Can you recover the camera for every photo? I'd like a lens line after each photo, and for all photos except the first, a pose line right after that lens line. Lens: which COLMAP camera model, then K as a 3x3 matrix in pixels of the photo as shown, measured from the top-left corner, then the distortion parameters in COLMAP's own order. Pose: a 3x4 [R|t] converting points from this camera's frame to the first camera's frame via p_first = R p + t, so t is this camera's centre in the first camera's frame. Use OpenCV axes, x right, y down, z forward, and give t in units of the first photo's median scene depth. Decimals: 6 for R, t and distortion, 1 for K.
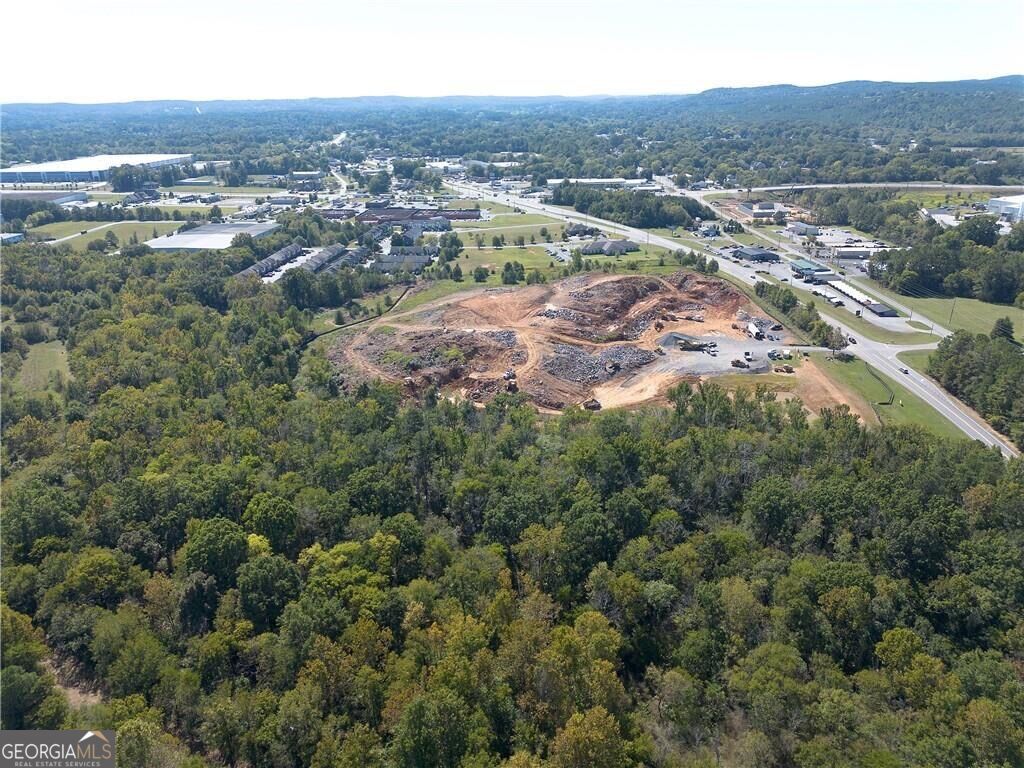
lens RADIAL K [[726.9, 0, 508.6], [0, 726.9, 381.6], [0, 0, 1]] dist [0.068522, -0.061361]
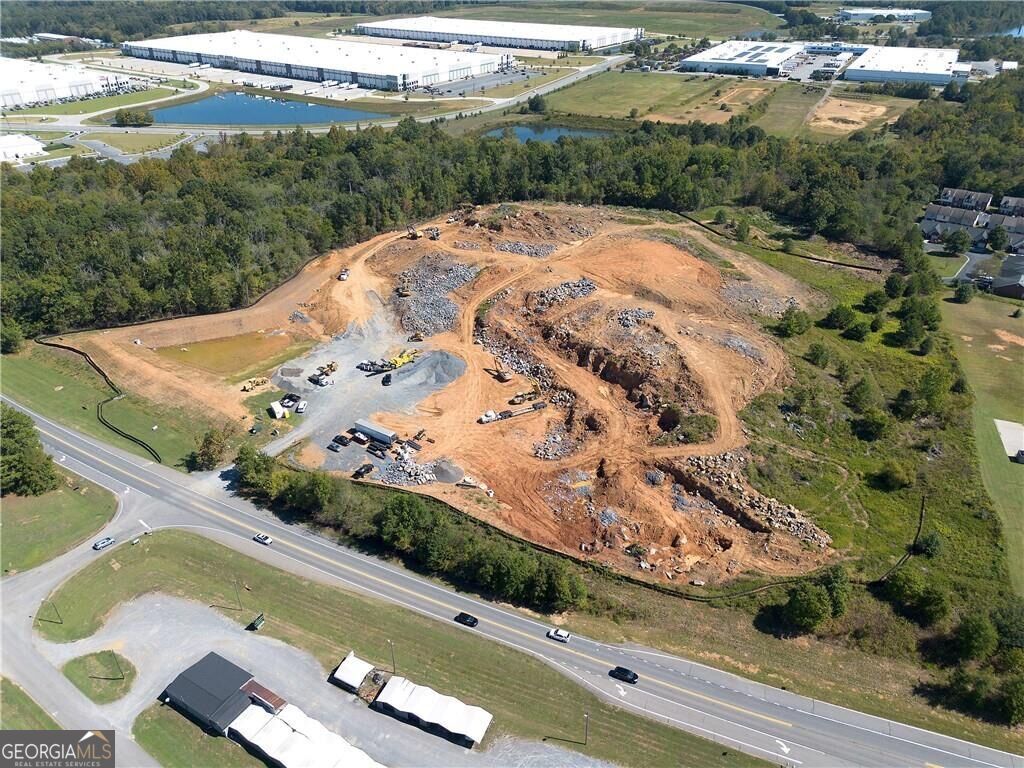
lens RADIAL K [[726.9, 0, 515.5], [0, 726.9, 383.6], [0, 0, 1]] dist [0.068522, -0.061361]
pose [[-0.514370, 0.465771, -0.720056, 0.564951], [-0.300415, 0.688578, 0.660009, -0.418409], [0.803228, 0.555804, -0.214259, 1.014745]]
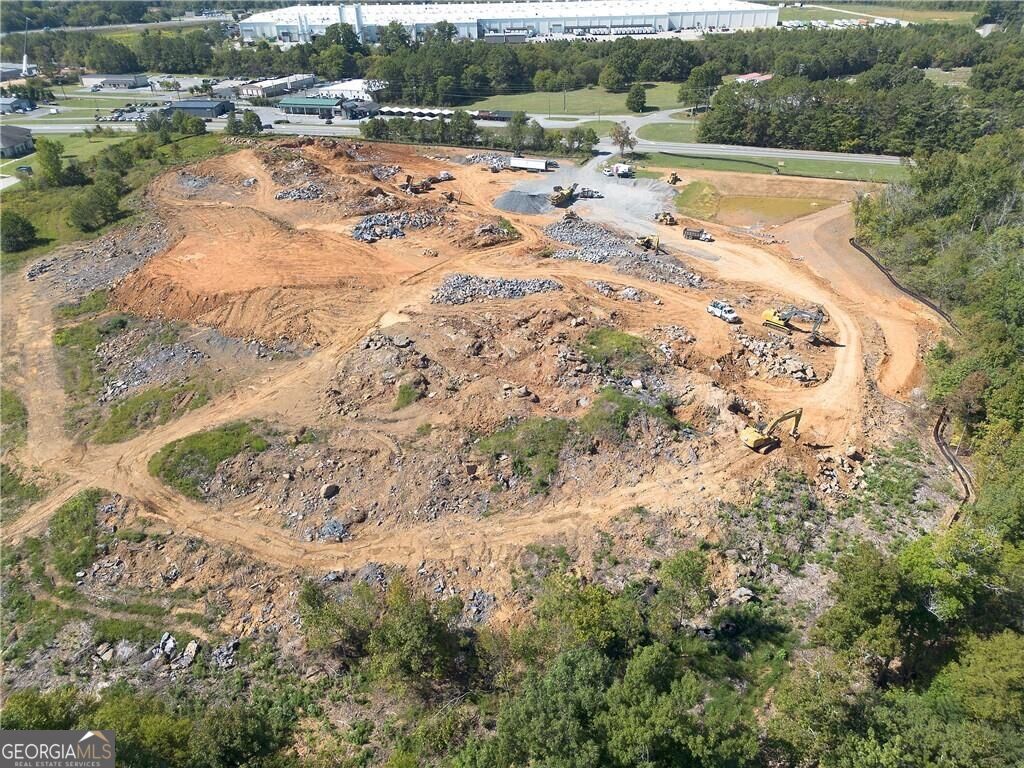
lens RADIAL K [[726.9, 0, 513.8], [0, 726.9, 387.0], [0, 0, 1]] dist [0.068522, -0.061361]
pose [[0.275453, -0.480418, 0.832661, -0.310668], [0.357491, 0.855241, 0.375184, -0.134253], [-0.892371, 0.194323, 0.407324, 0.662451]]
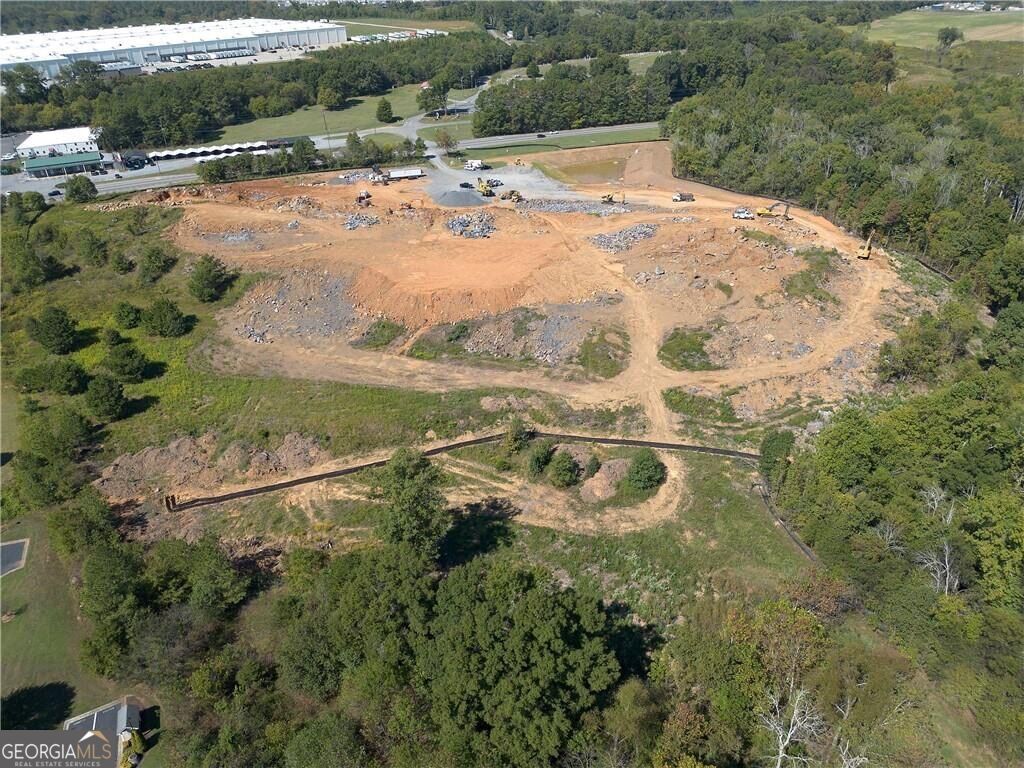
lens RADIAL K [[726.9, 0, 512.6], [0, 726.9, 384.4], [0, 0, 1]] dist [0.068522, -0.061361]
pose [[-0.423617, -0.440562, 0.791489, -0.406376], [0.353424, 0.724128, 0.592225, -0.295471], [-0.834050, 0.530608, -0.151047, 0.993002]]
